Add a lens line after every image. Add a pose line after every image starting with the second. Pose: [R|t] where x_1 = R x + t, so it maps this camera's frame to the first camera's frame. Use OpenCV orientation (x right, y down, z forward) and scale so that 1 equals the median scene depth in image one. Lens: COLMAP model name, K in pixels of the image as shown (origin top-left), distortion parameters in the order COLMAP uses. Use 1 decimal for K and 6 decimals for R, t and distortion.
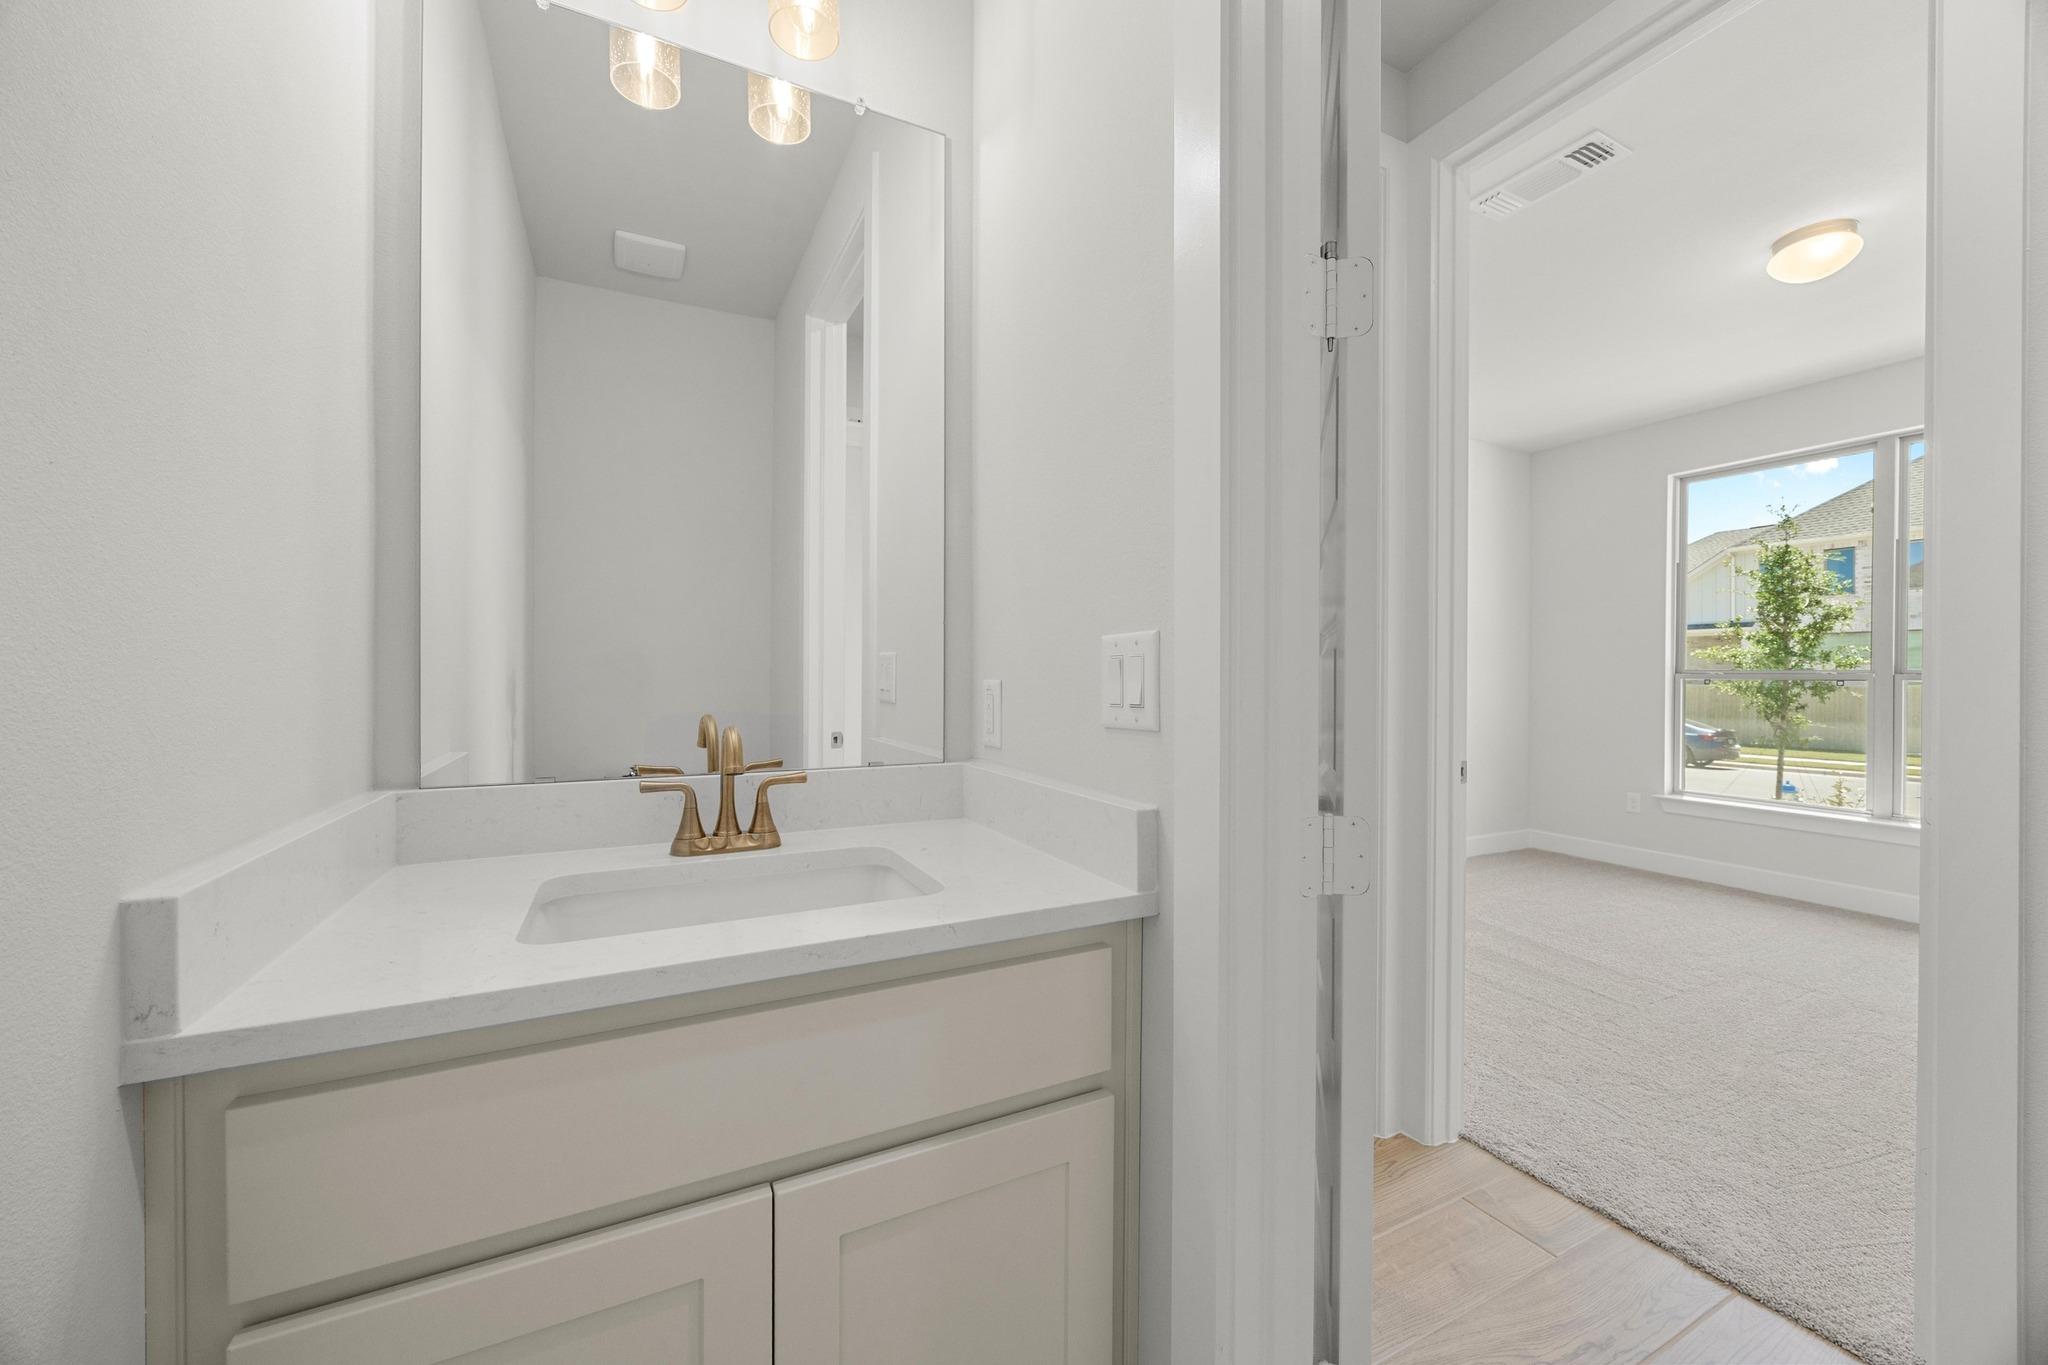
lens RADIAL K [[780.8, 0, 1022.9], [0, 780.8, 679.7], [0, 0, 1]] dist [-0.002814, -0.000093]
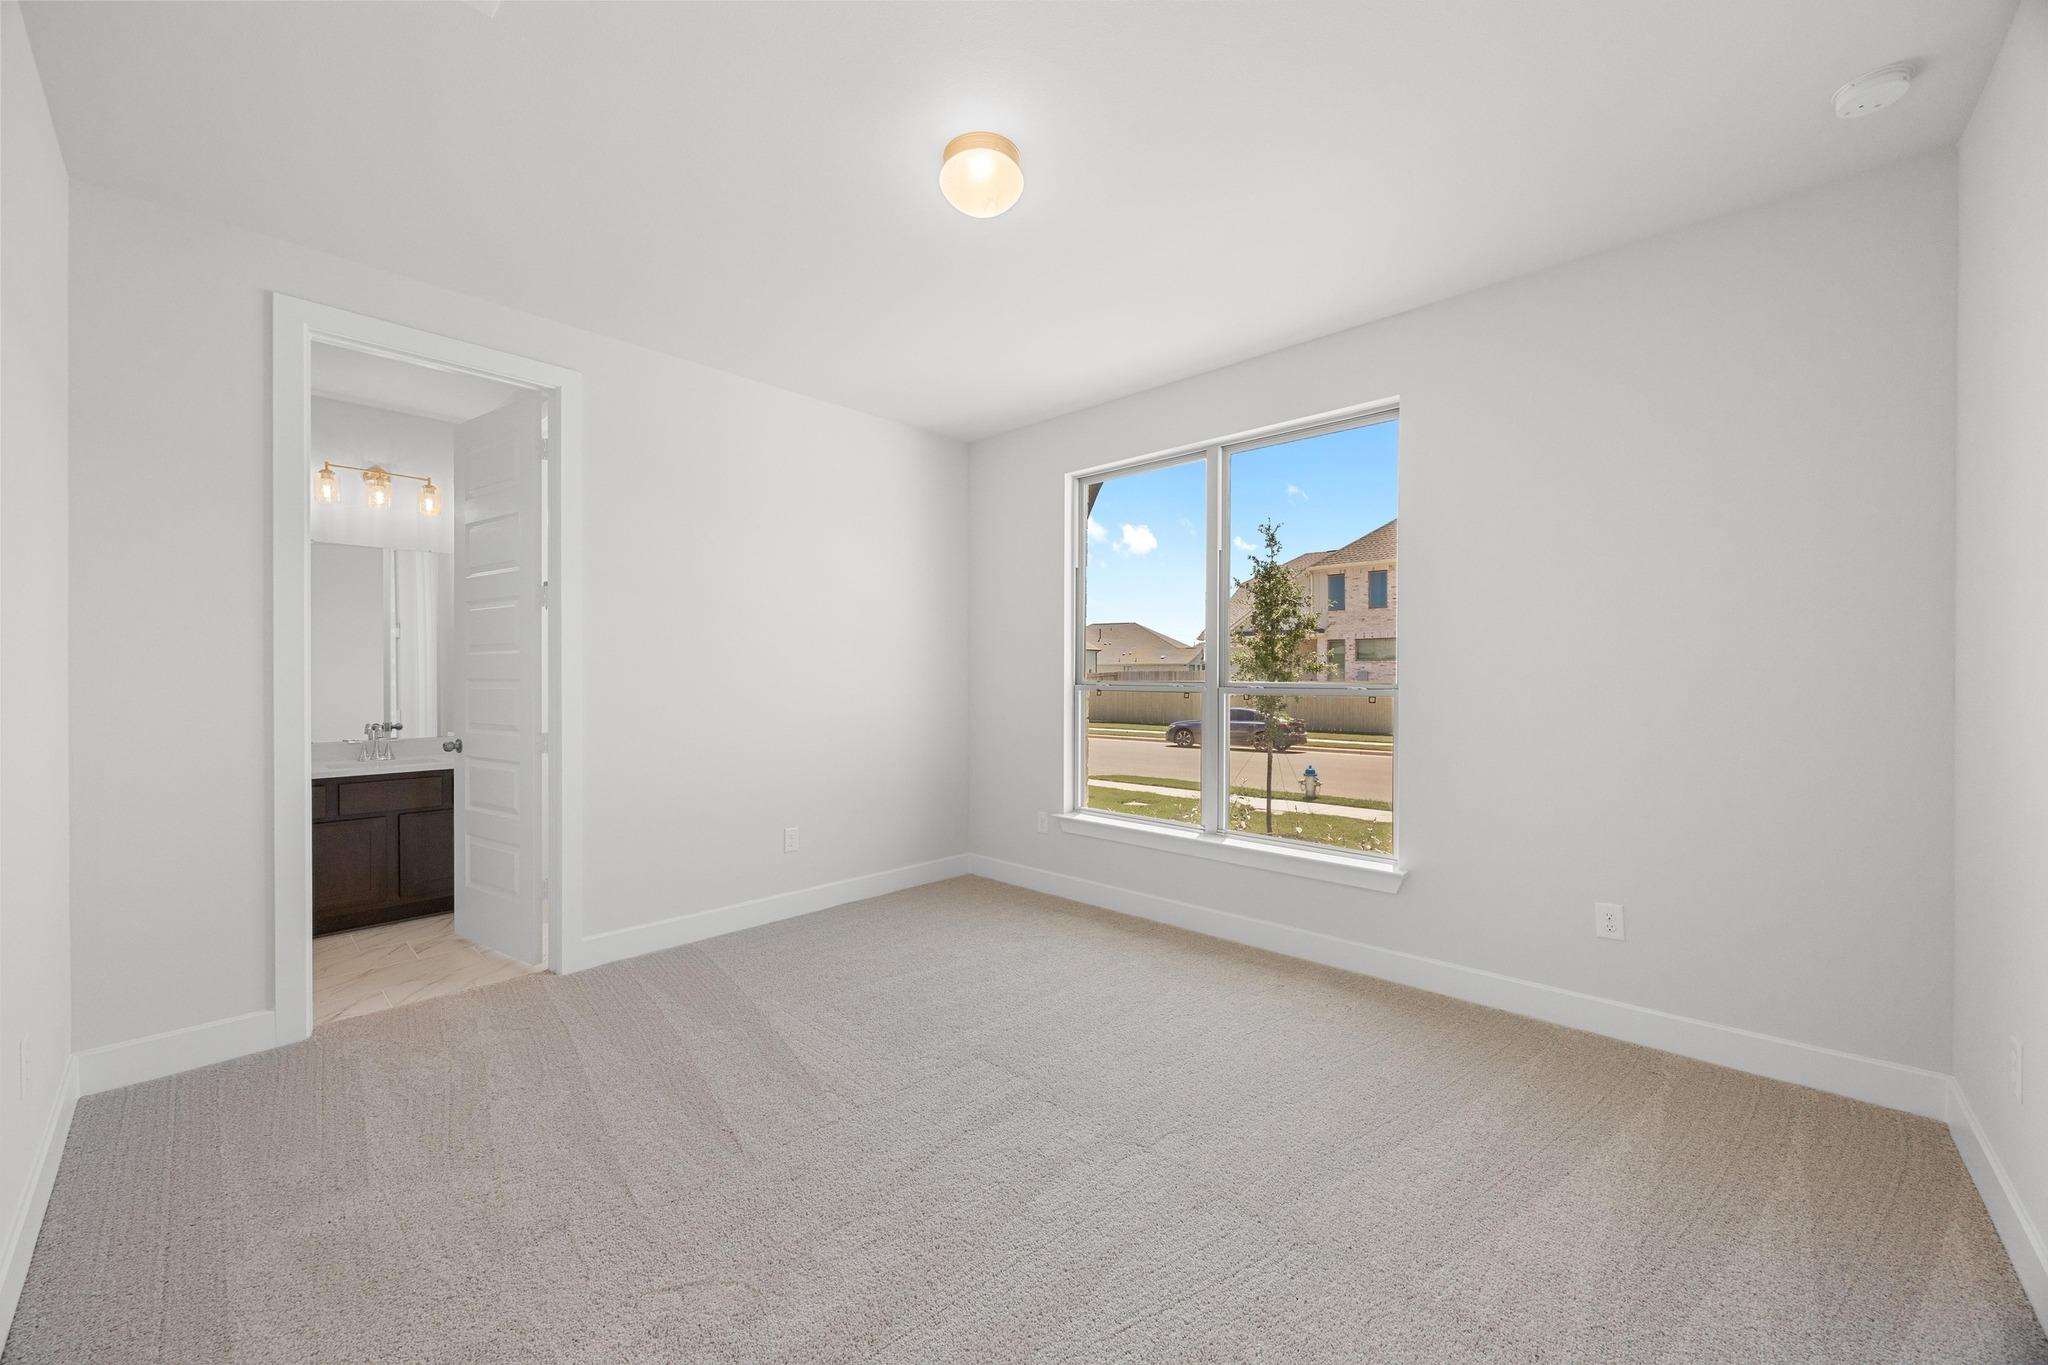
lens RADIAL K [[780.8, 0, 1025.4], [0, 780.8, 680.4], [0, 0, 1]] dist [-0.002814, -0.000093]
pose [[0.938026, -0.008077, 0.346472, 0.407542], [0.006645, 0.999964, 0.005321, -0.016597], [-0.346502, -0.002689, 0.938045, 0.116674]]
